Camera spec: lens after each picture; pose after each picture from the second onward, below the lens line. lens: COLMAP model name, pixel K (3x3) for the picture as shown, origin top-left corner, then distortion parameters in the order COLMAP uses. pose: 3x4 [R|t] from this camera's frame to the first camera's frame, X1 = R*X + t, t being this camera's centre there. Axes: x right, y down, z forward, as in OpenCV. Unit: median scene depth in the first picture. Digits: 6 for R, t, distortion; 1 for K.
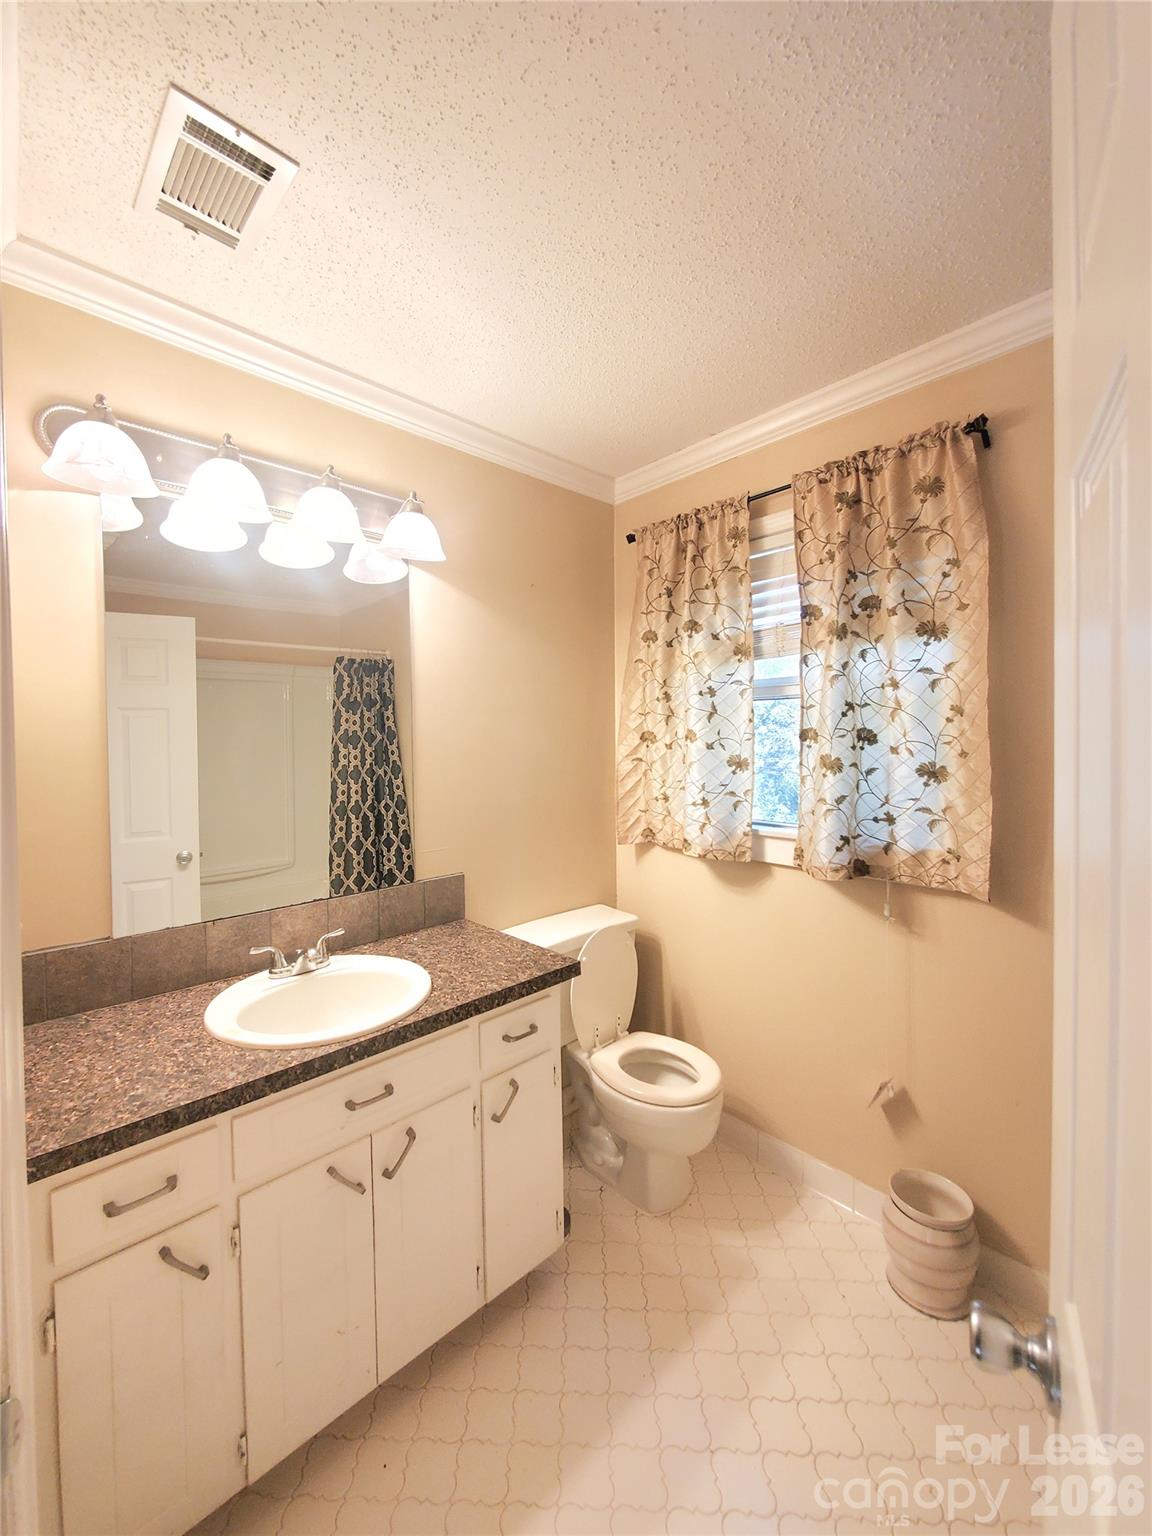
lens RADIAL K [[613.4, 0, 550.4], [0, 613.4, 752.2], [0, 0, 1]] dist [0.000678, -0.003445]
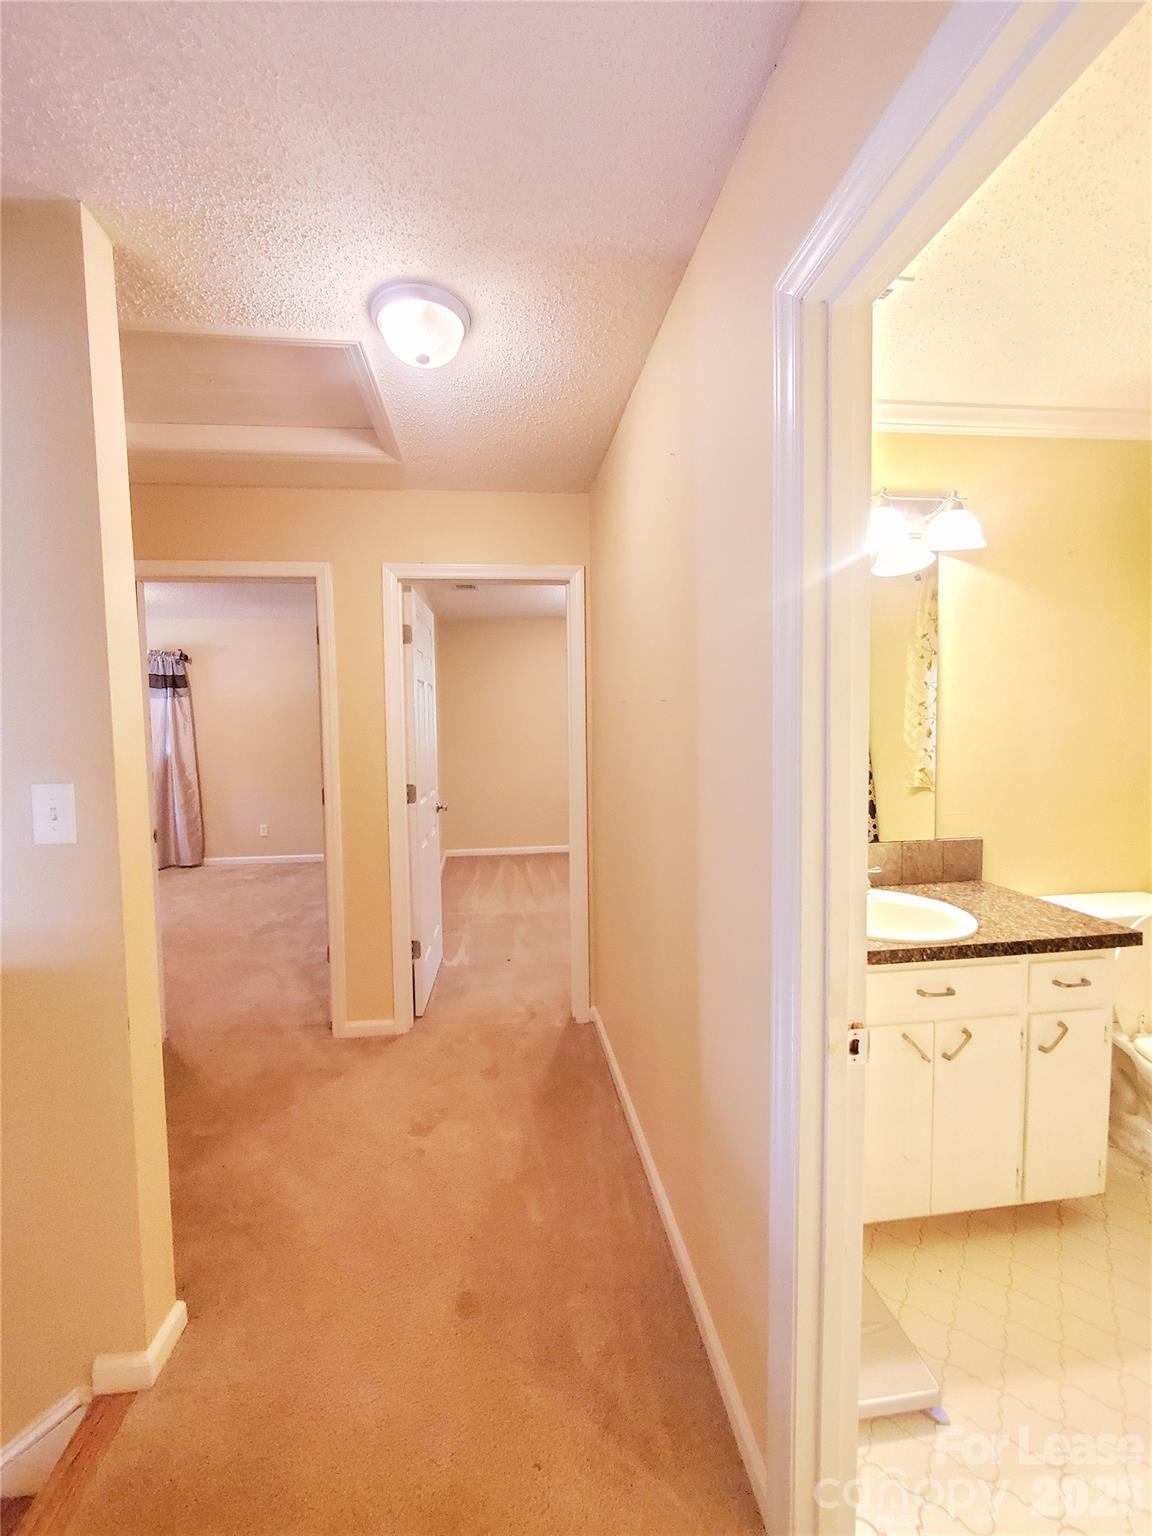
lens RADIAL K [[613.4, 0, 563.5], [0, 613.4, 752.2], [0, 0, 1]] dist [0.000678, -0.003445]
pose [[0.811327, 0.032194, -0.583706, -0.178540], [-0.006299, 0.998906, 0.046338, 0.004924], [0.584559, -0.033918, 0.810642, -0.443887]]
